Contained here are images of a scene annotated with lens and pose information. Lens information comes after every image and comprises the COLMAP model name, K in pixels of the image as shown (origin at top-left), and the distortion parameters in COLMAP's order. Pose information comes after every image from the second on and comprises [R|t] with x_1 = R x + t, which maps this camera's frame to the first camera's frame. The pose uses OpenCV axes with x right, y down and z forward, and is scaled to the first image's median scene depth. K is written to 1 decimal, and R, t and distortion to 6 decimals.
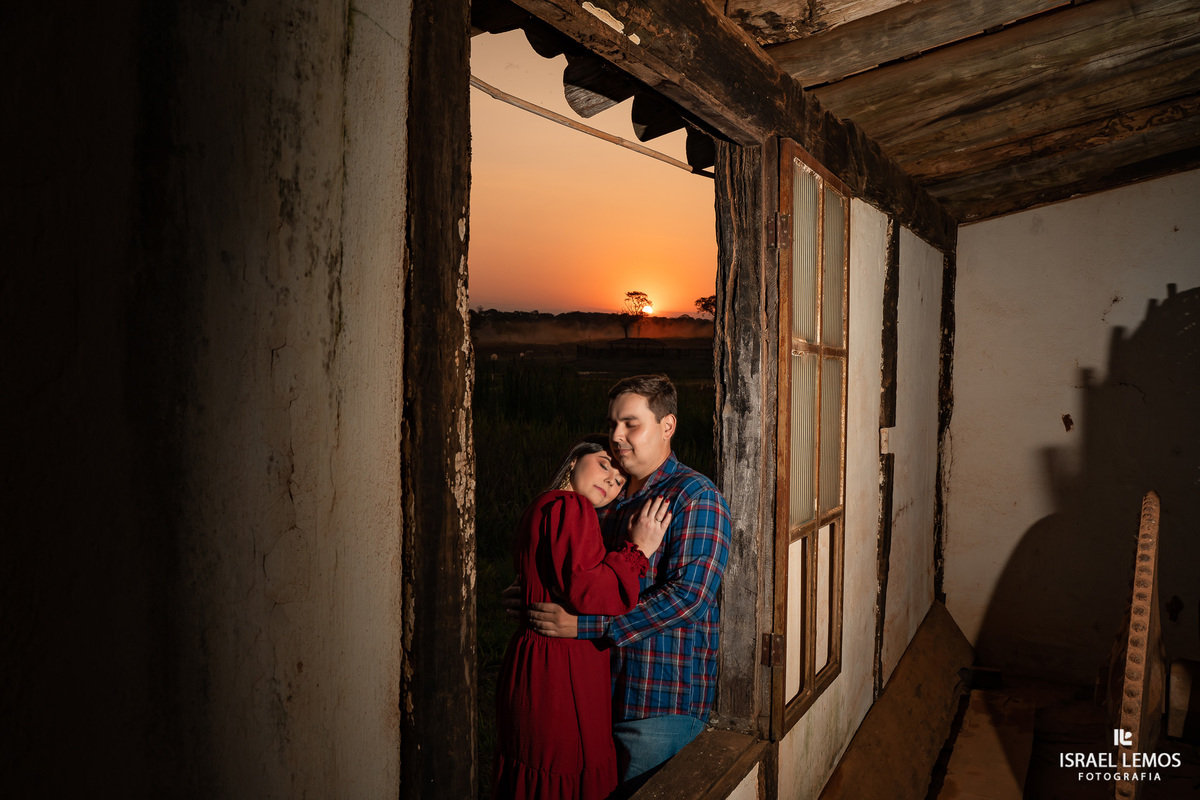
lens RADIAL K [[972.0, 0, 604.7], [0, 972.0, 400.1], [0, 0, 1]] dist [-0.102644, 0.061148]
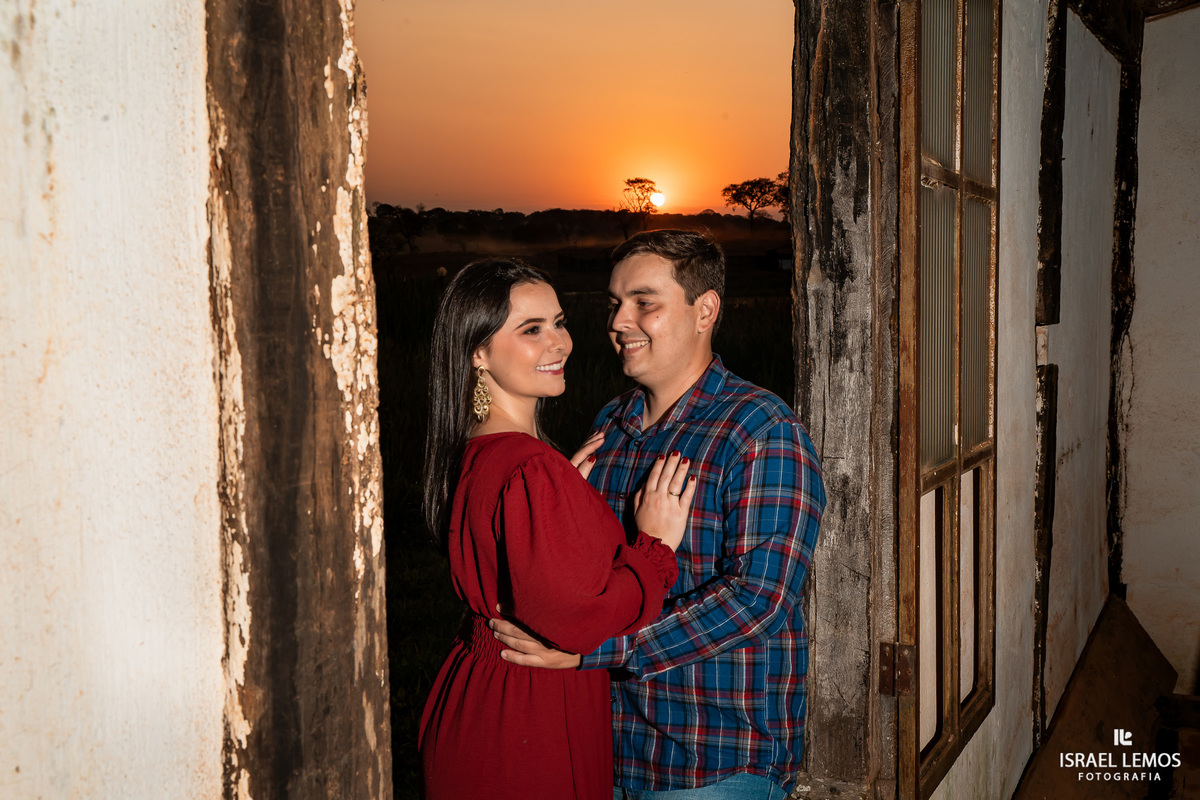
lens RADIAL K [[1345.0, 0, 601.3], [0, 1345.0, 399.8], [0, 0, 1]] dist [0.016448, 0.000000]
pose [[0.999747, -0.022430, 0.001561, -0.010035], [0.022325, 0.998516, 0.049670, 0.041691], [-0.002672, -0.049622, 0.998764, 0.155394]]
